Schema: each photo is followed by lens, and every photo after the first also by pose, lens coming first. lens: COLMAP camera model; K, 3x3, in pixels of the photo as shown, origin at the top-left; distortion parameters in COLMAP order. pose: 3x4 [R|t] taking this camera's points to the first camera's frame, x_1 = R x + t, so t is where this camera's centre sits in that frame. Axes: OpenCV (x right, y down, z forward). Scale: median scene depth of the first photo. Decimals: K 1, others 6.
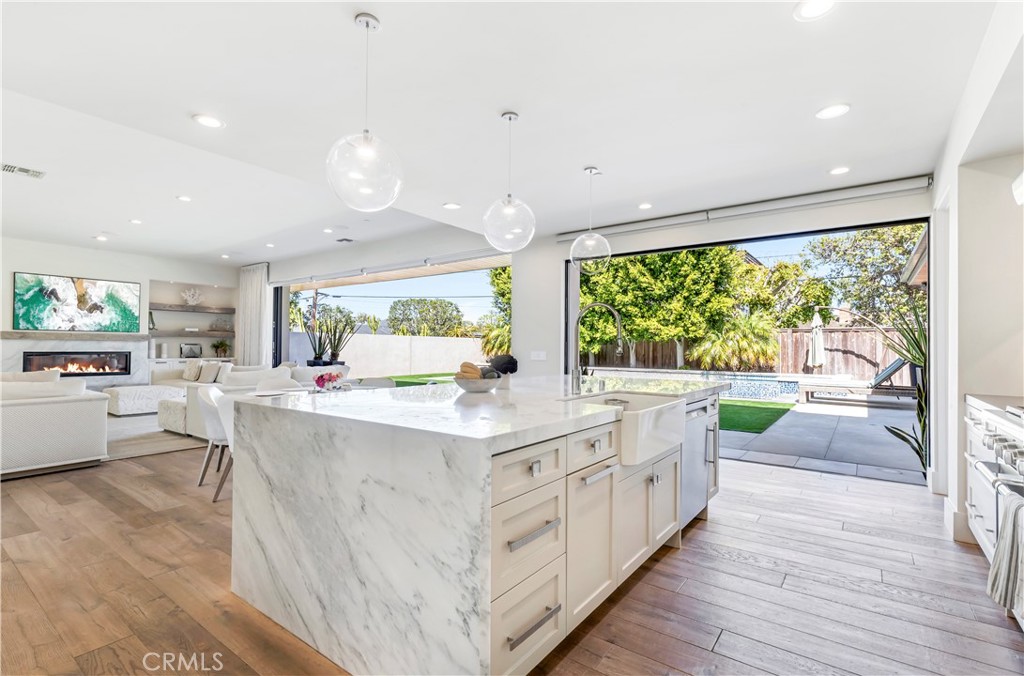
lens RADIAL K [[468.1, 0, 512.4], [0, 468.1, 340.3], [0, 0, 1]] dist [0.009272, 0.000623]
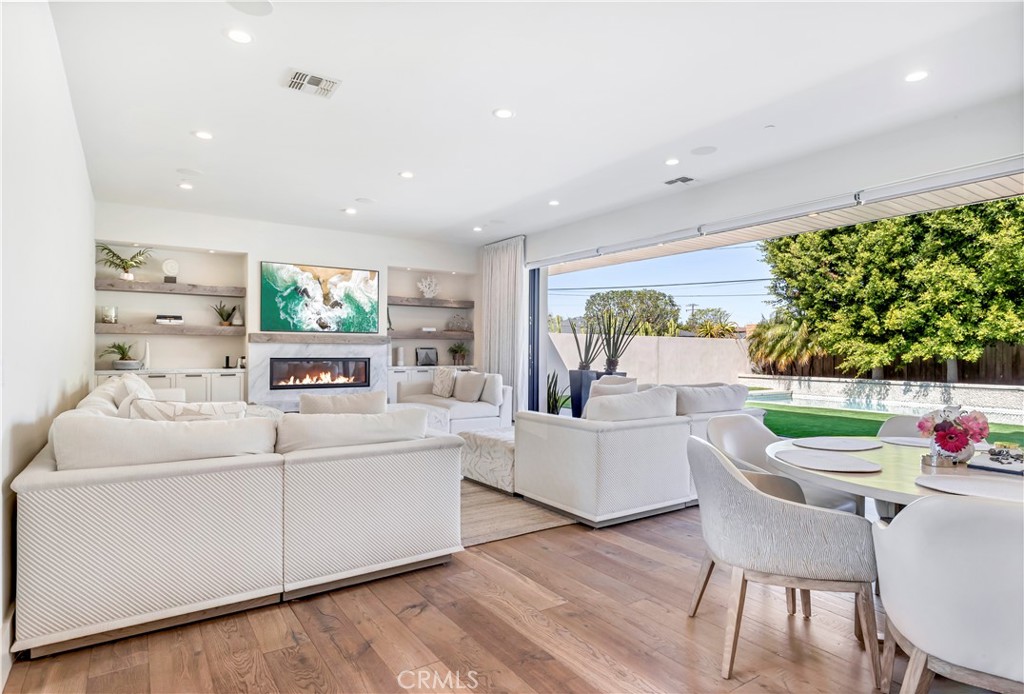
lens RADIAL K [[570.8, 0, 519.4], [0, 570.8, 348.2], [0, 0, 1]] dist [-0.006524, 0.000663]
pose [[0.944878, -0.003268, -0.327407, -0.216247], [0.006048, 0.999954, 0.007472, 0.001885], [0.327368, -0.009040, 0.944854, 0.145404]]
